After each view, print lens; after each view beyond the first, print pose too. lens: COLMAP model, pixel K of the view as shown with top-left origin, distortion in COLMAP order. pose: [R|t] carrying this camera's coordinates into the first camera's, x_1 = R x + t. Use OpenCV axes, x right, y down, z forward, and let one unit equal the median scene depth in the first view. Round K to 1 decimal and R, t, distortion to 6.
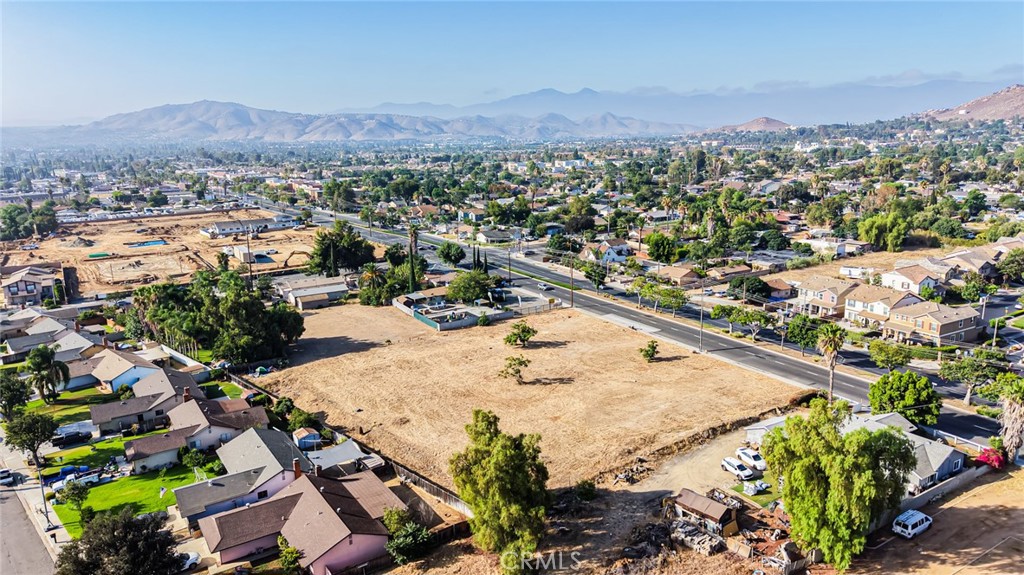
lens RADIAL K [[692.6, 0, 510.6], [0, 692.6, 295.0], [0, 0, 1]] dist [0.049707, -0.060200]
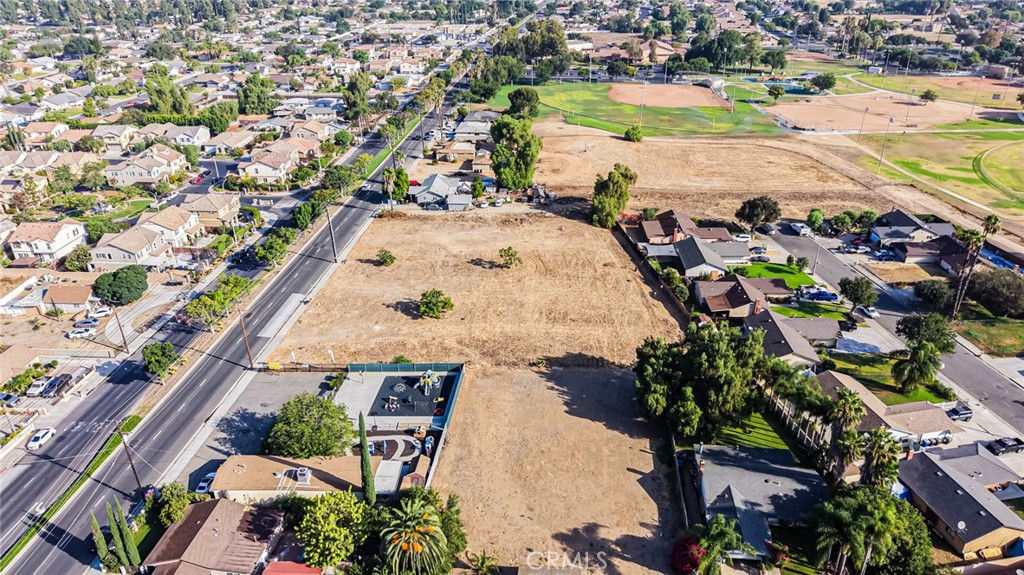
lens RADIAL K [[692.6, 0, 517.7], [0, 692.6, 292.9], [0, 0, 1]] dist [0.049707, -0.060200]
pose [[-0.816927, -0.232268, 0.527903, -0.531125], [0.161427, 0.786651, 0.595921, -0.460045], [-0.553689, 0.572041, -0.605142, 1.360269]]
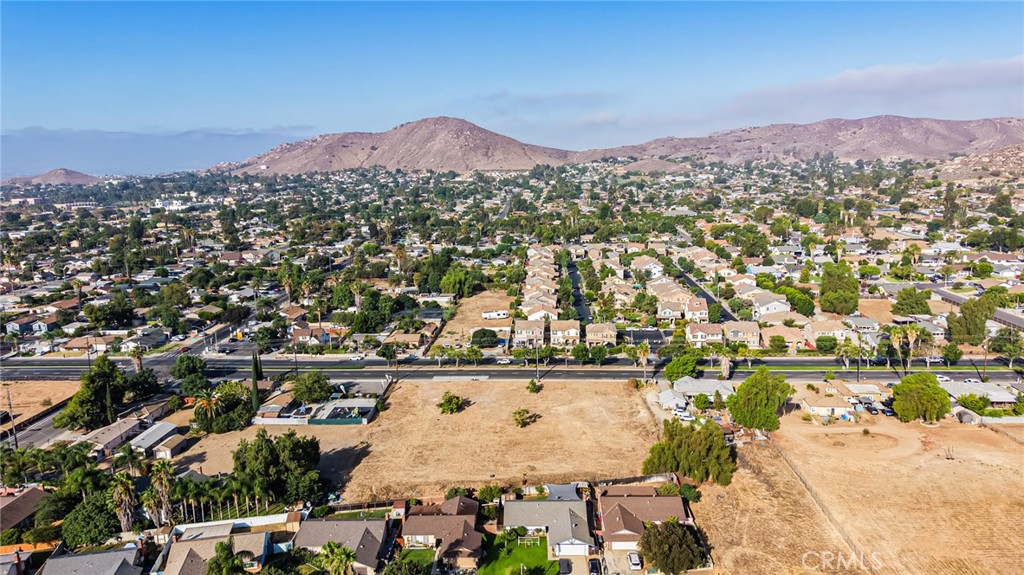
lens RADIAL K [[692.6, 0, 515.9], [0, 692.6, 291.0], [0, 0, 1]] dist [0.049707, -0.060200]
pose [[0.573747, -0.141289, 0.806754, -0.852706], [0.195526, 0.980156, 0.032603, -0.153041], [-0.795351, 0.139036, 0.589988, 0.081029]]
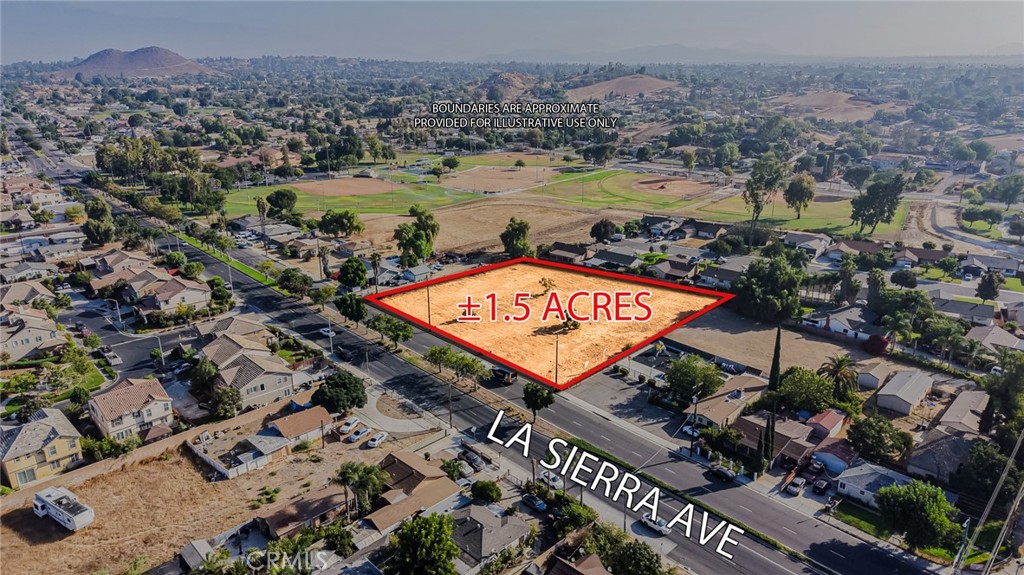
lens RADIAL K [[692.6, 0, 514.2], [0, 692.6, 288.5], [0, 0, 1]] dist [0.049707, -0.060200]
pose [[-0.972374, 0.097322, -0.212173, 0.332061], [-0.029627, 0.850137, 0.525728, -0.573721], [0.231541, 0.517490, -0.823767, 1.771707]]
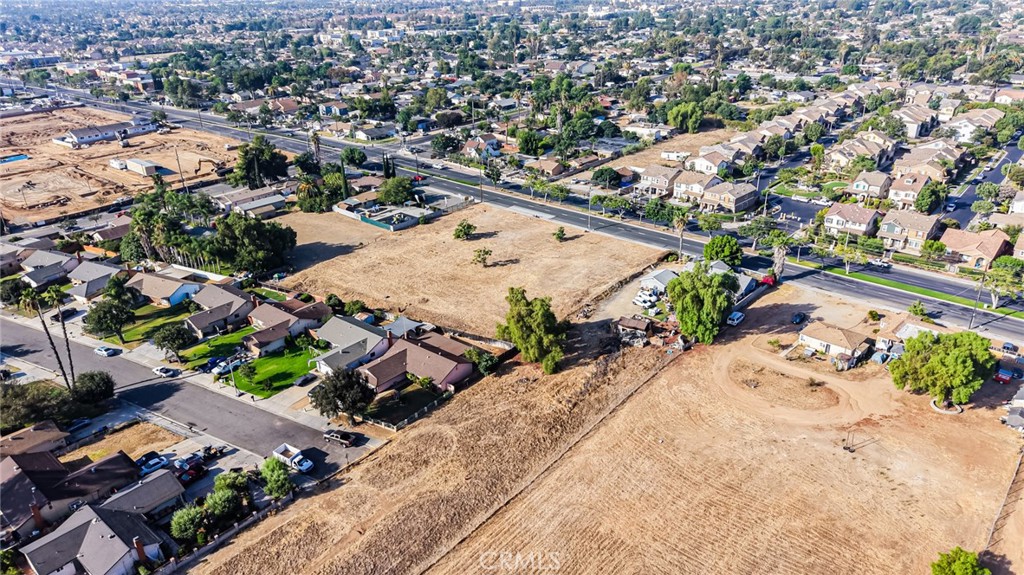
lens RADIAL K [[692.6, 0, 509.2], [0, 692.6, 295.2], [0, 0, 1]] dist [0.049707, -0.060200]
pose [[0.958217, -0.117212, 0.260925, -0.242289], [0.064602, 0.977299, 0.201777, -0.076557], [-0.278653, -0.176490, 0.944036, -0.293659]]
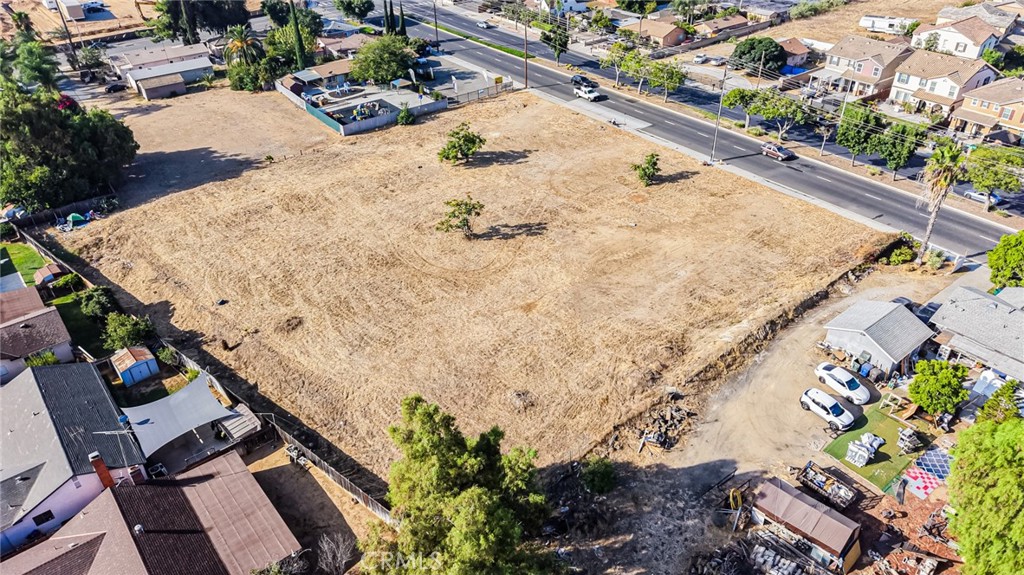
lens RADIAL K [[692.6, 0, 508.7], [0, 692.6, 294.0], [0, 0, 1]] dist [0.049707, -0.060200]
pose [[0.994466, -0.055761, 0.089045, -0.008155], [0.020726, 0.935003, 0.354035, -0.044080], [-0.102998, -0.350230, 0.930984, 0.261004]]
